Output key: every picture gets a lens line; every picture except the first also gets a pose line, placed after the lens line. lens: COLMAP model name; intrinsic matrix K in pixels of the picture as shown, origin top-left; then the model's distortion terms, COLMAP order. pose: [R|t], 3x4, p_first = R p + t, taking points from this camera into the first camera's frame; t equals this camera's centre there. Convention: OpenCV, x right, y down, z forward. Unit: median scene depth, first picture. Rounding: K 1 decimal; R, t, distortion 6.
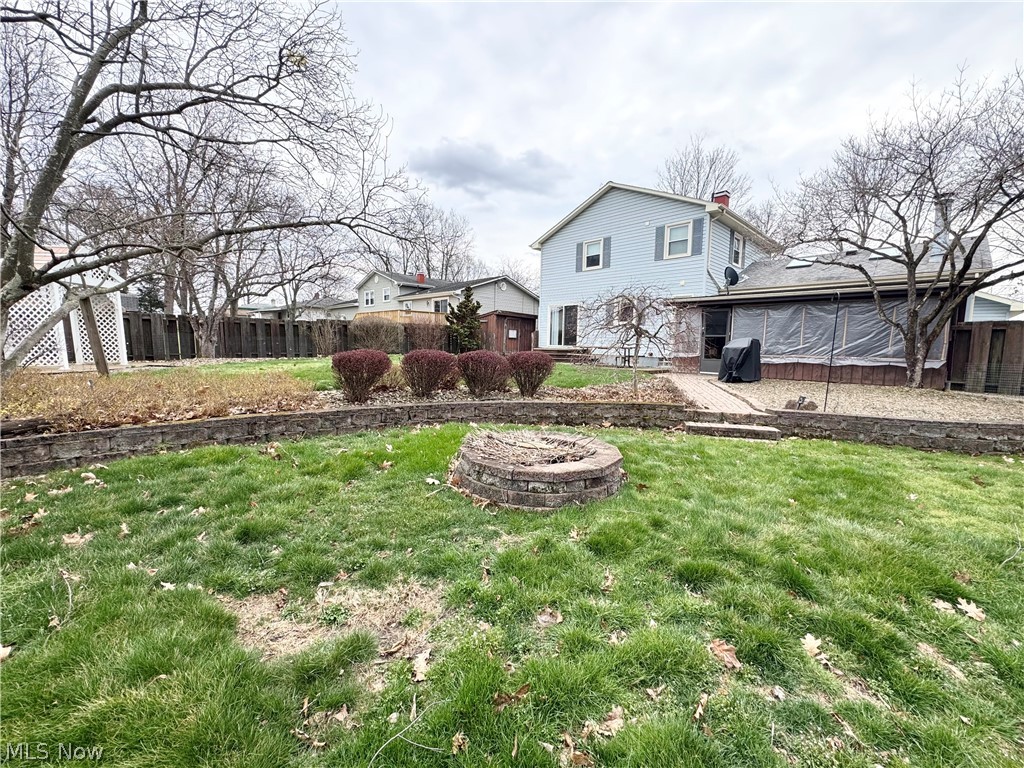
lens RADIAL K [[408.2, 0, 514.8], [0, 408.2, 383.7], [0, 0, 1]] dist [-0.005080, 0.000521]
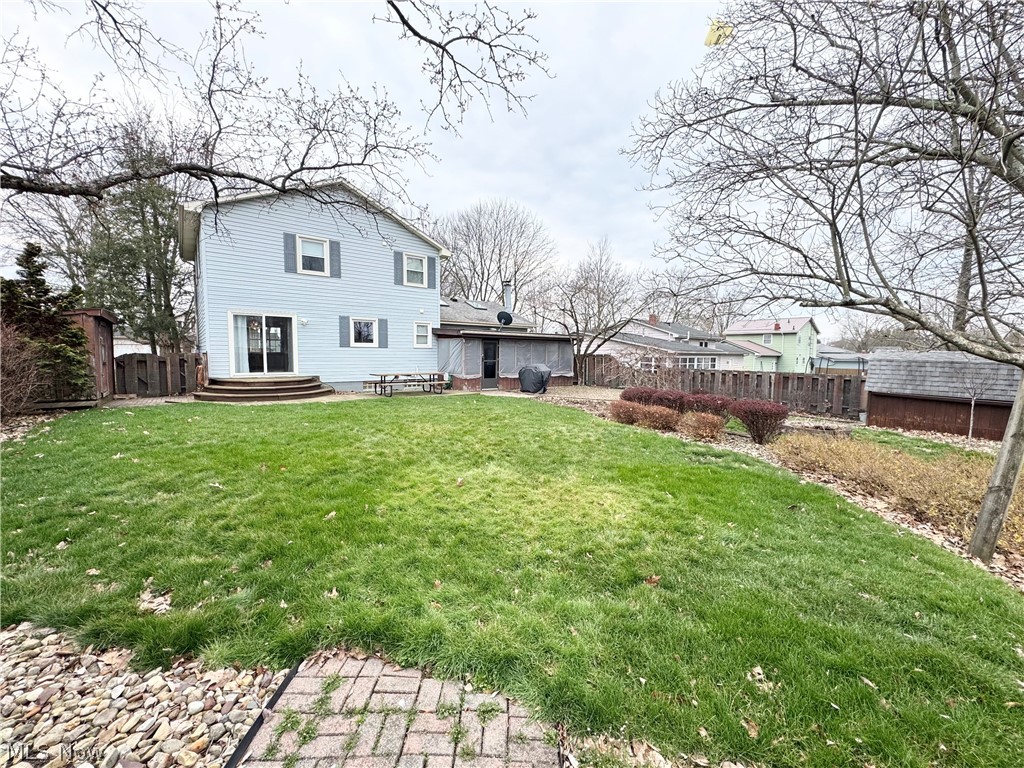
lens RADIAL K [[408.2, 0, 510.4], [0, 408.2, 385.2], [0, 0, 1]] dist [-0.005080, 0.000521]
pose [[0.104580, -0.066295, 0.992304, -0.553247], [0.111043, 0.992315, 0.054592, -0.072510], [-0.988298, 0.104479, 0.111138, 0.568187]]
